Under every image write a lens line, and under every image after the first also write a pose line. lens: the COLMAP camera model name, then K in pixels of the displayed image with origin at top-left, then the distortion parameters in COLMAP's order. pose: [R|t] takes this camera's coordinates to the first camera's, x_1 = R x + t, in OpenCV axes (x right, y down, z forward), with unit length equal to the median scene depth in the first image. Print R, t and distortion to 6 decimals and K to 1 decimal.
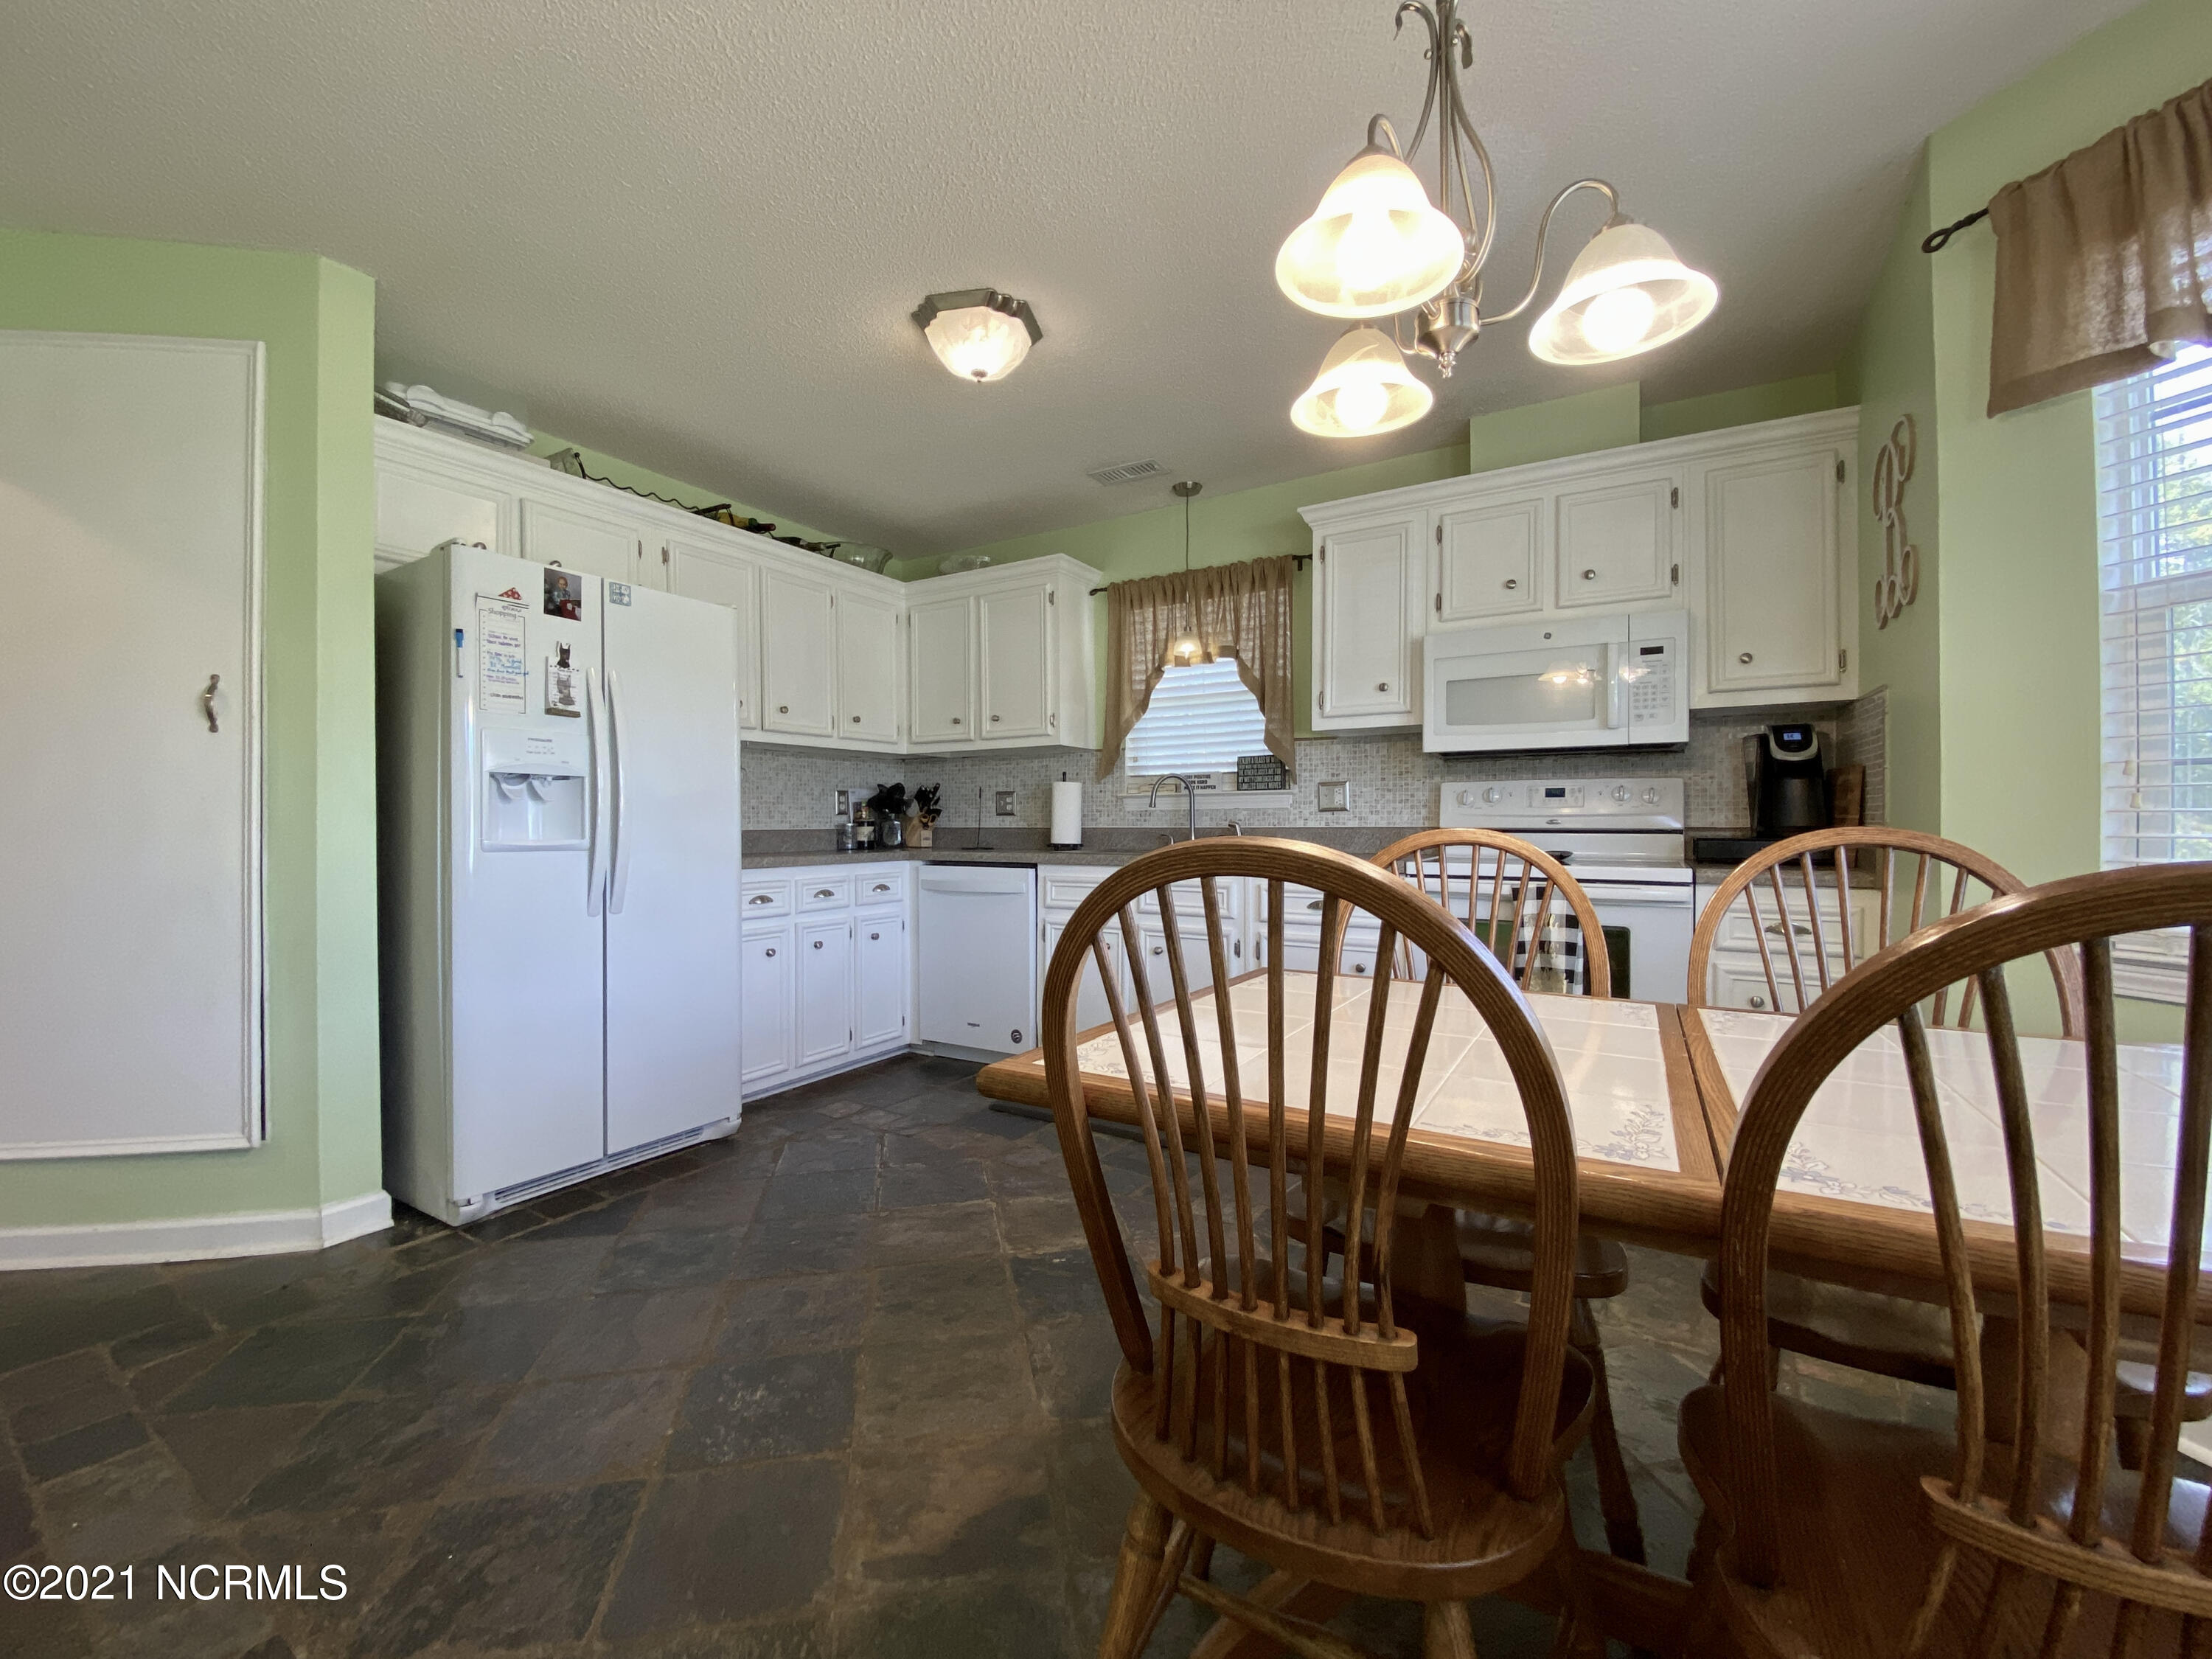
lens RADIAL K [[887.8, 0, 1107.5], [0, 887.8, 827.5], [0, 0, 1]] dist [0.020395, -0.019187]
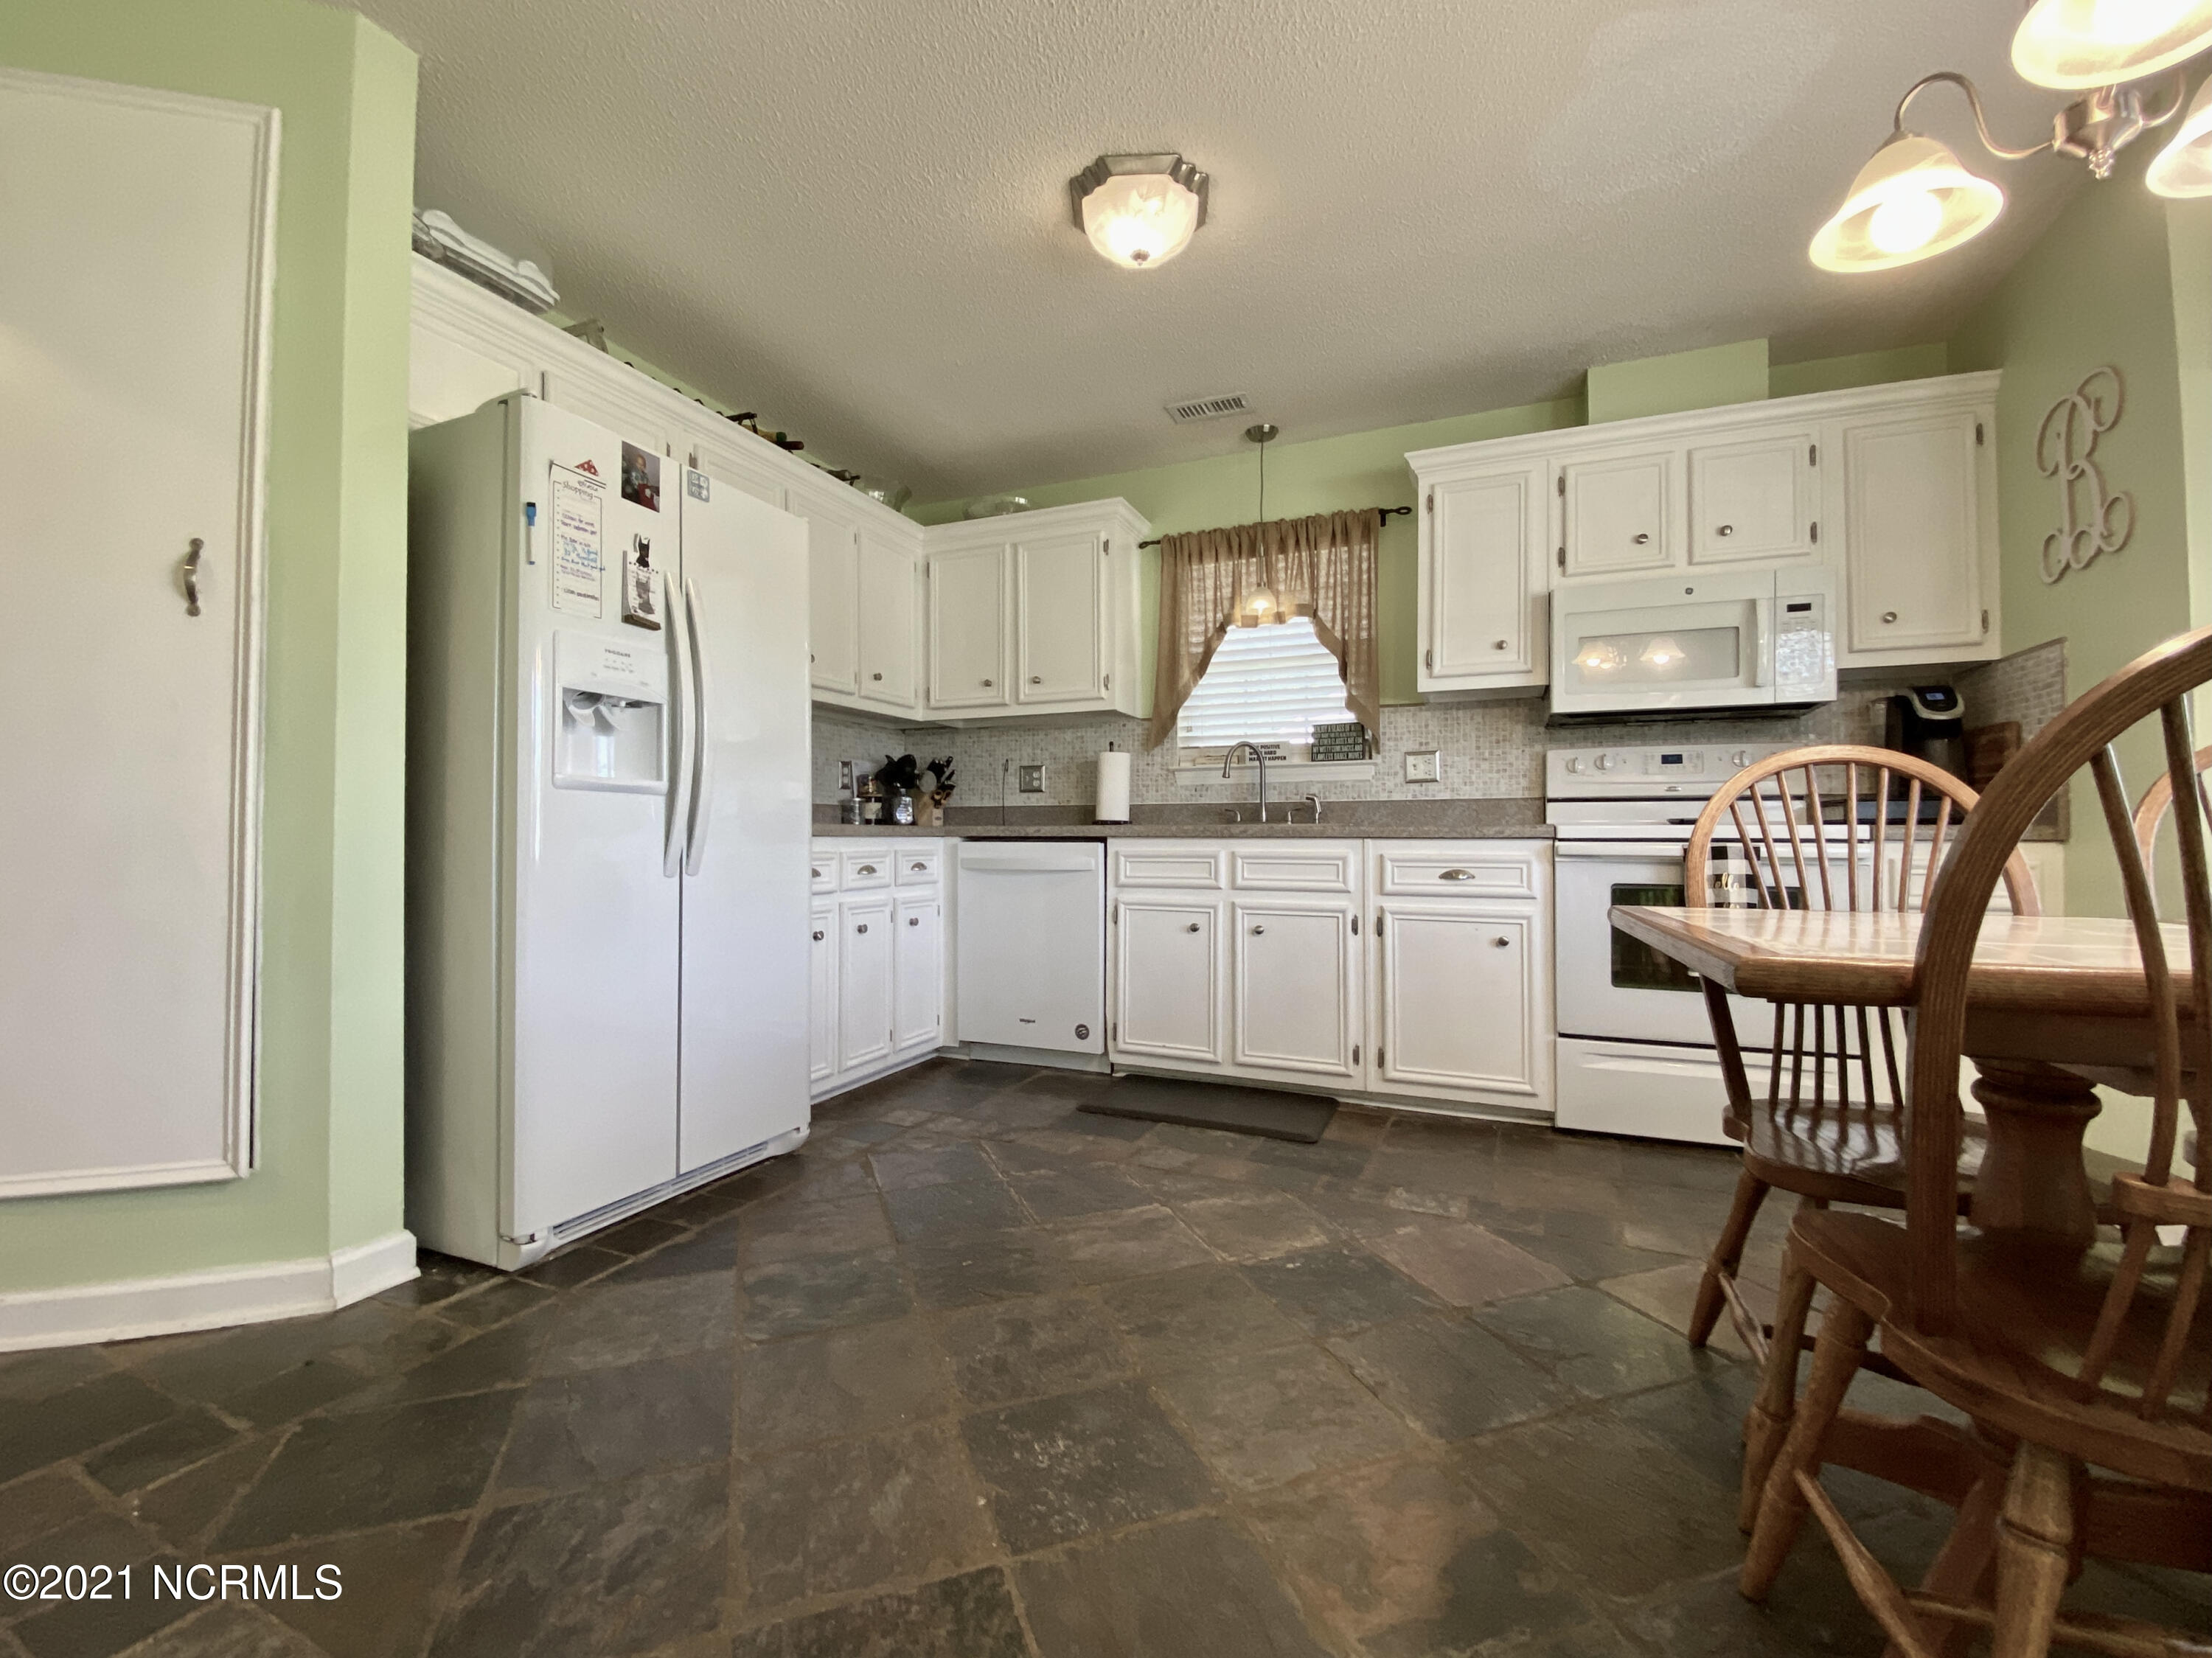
lens RADIAL K [[926.2, 0, 1106.0], [0, 926.2, 829.0], [0, 0, 1]] dist [0.017744, -0.017764]
pose [[0.990142, 0.005503, 0.139962, -0.254580], [-0.003458, 0.999884, -0.014851, 0.055983], [-0.140027, 0.014221, 0.990046, 0.093326]]
